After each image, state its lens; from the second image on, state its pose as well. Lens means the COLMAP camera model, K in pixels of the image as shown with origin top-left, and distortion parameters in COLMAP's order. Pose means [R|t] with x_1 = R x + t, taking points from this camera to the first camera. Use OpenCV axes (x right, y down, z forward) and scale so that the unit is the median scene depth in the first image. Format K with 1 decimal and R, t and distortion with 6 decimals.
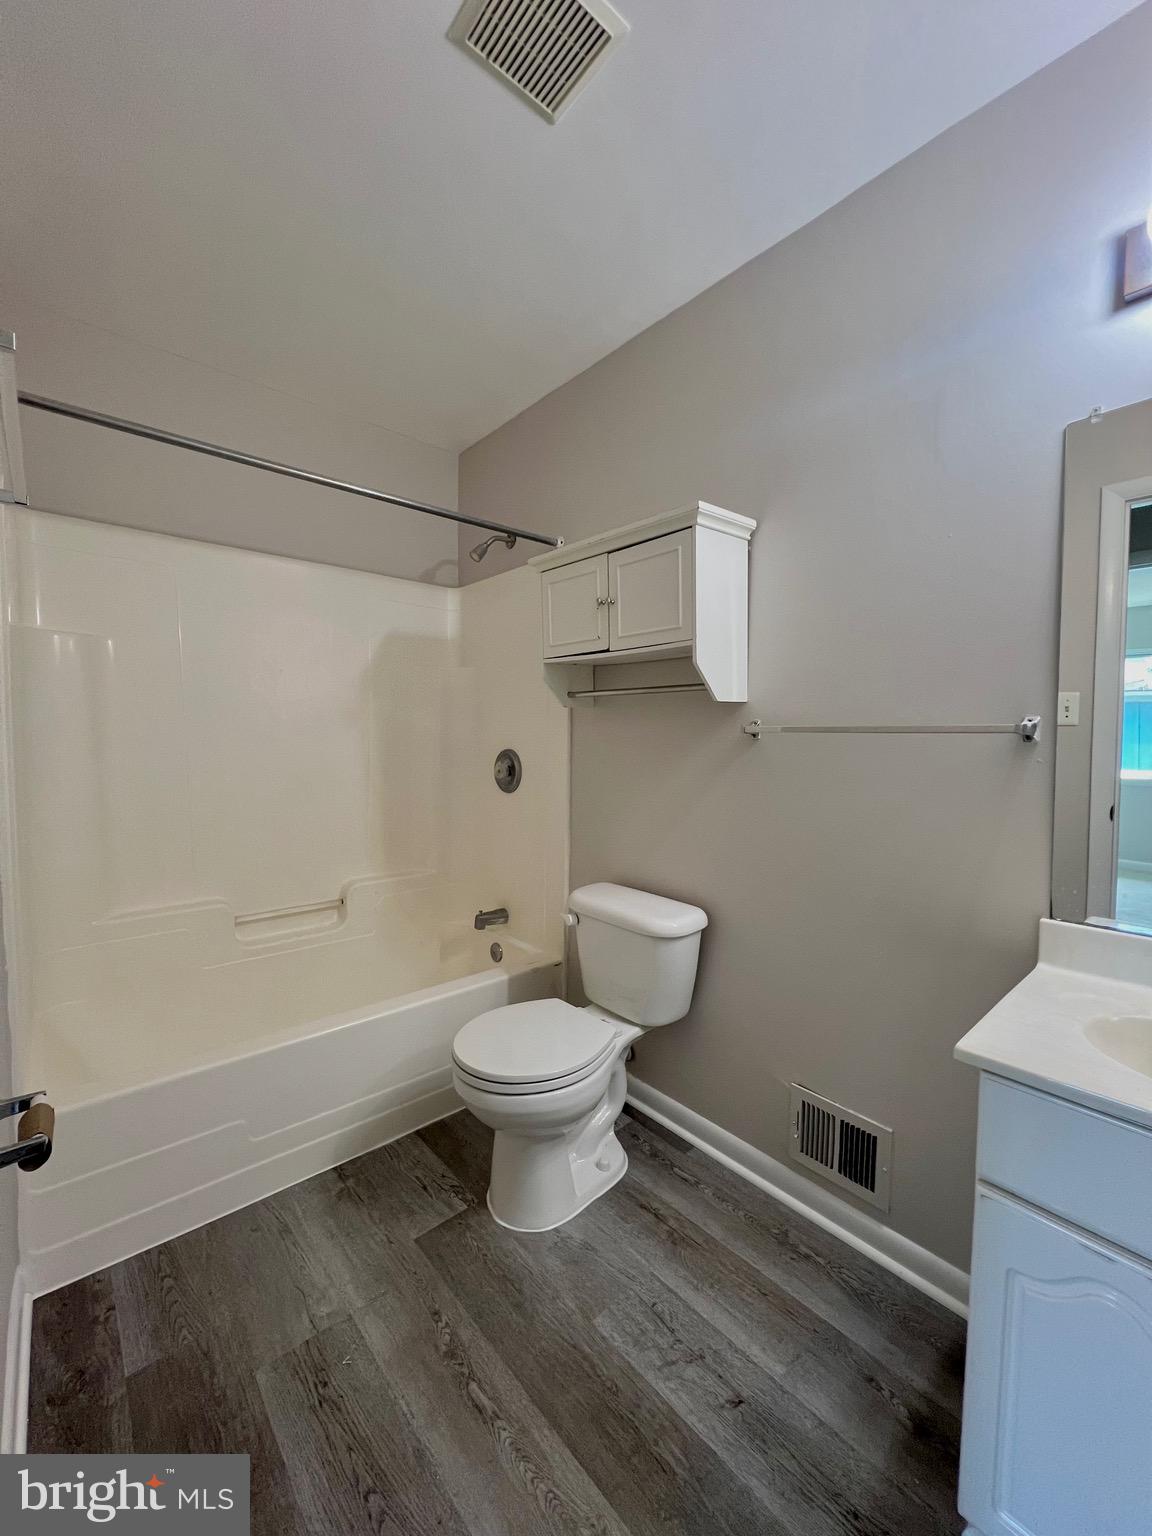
lens RADIAL K [[609.6, 0, 576.0], [0, 609.6, 768.0], [0, 0, 1]] dist [-0.000192, 0.000099]
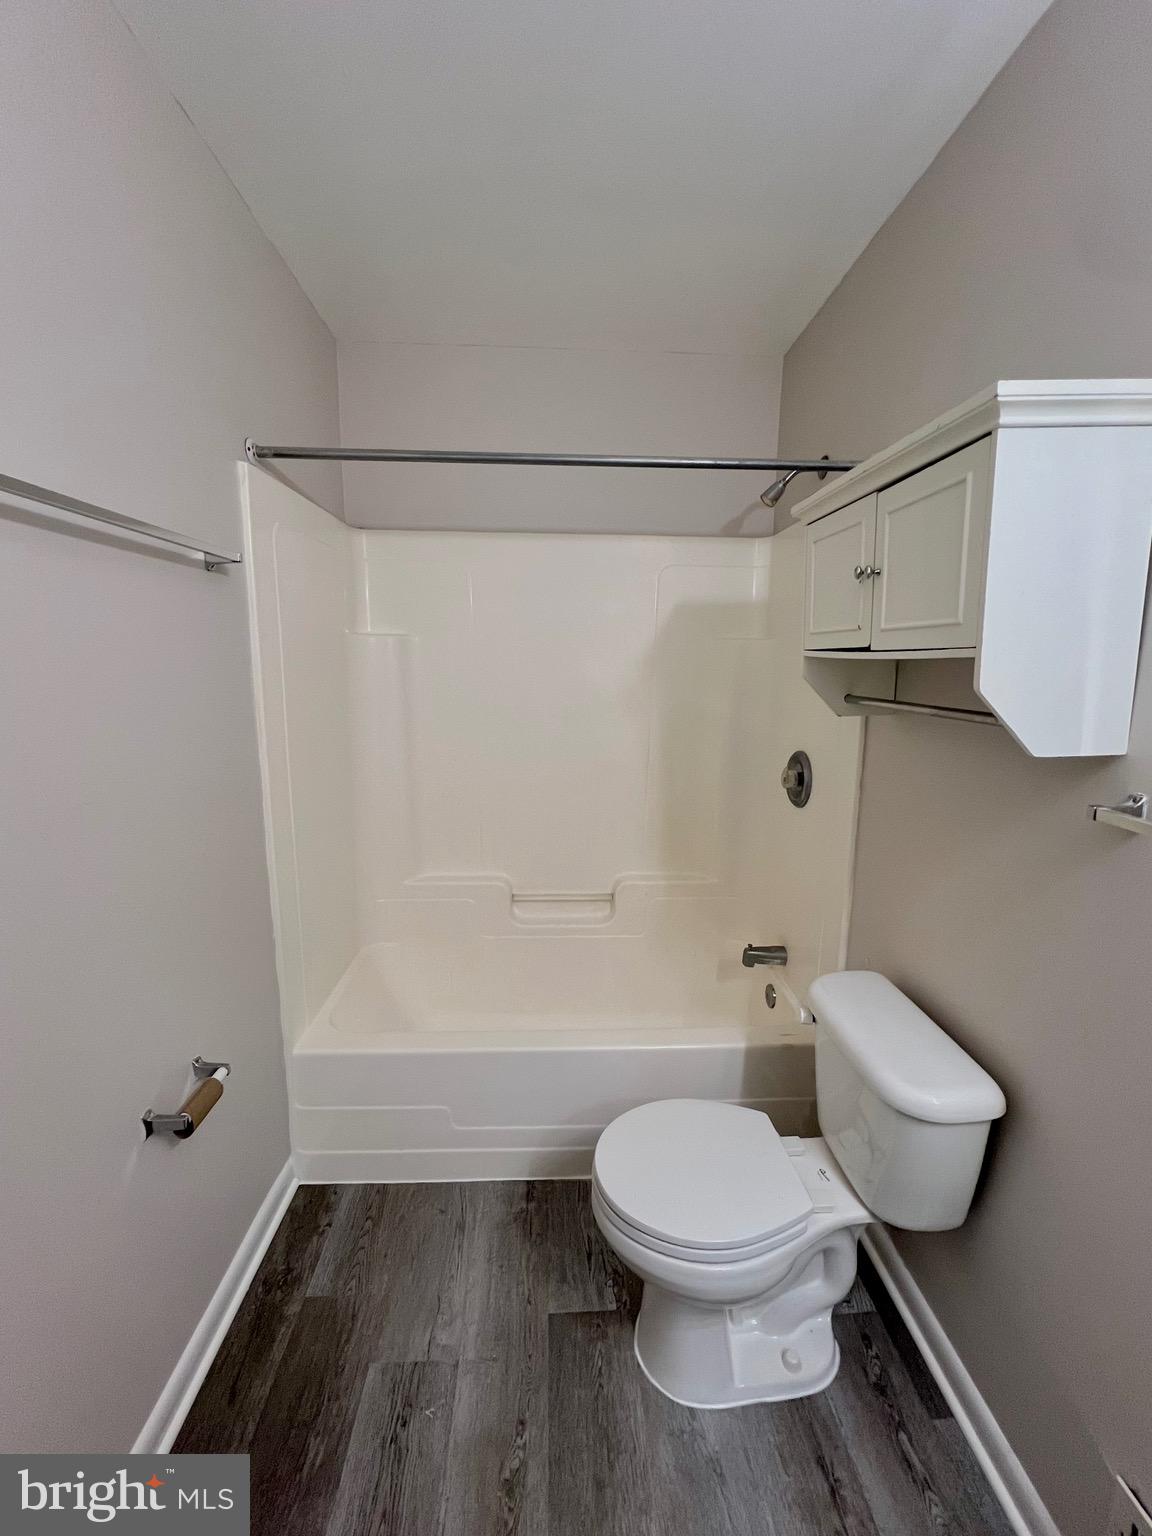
lens RADIAL K [[637.6, 0, 576.0], [0, 637.6, 768.0], [0, 0, 1]] dist [-0.001887, 0.000288]
pose [[0.784535, 0.098230, -0.612255, 0.240384], [-0.032870, 0.992573, 0.117130, -0.141313], [0.619213, -0.071768, 0.781937, 0.286510]]
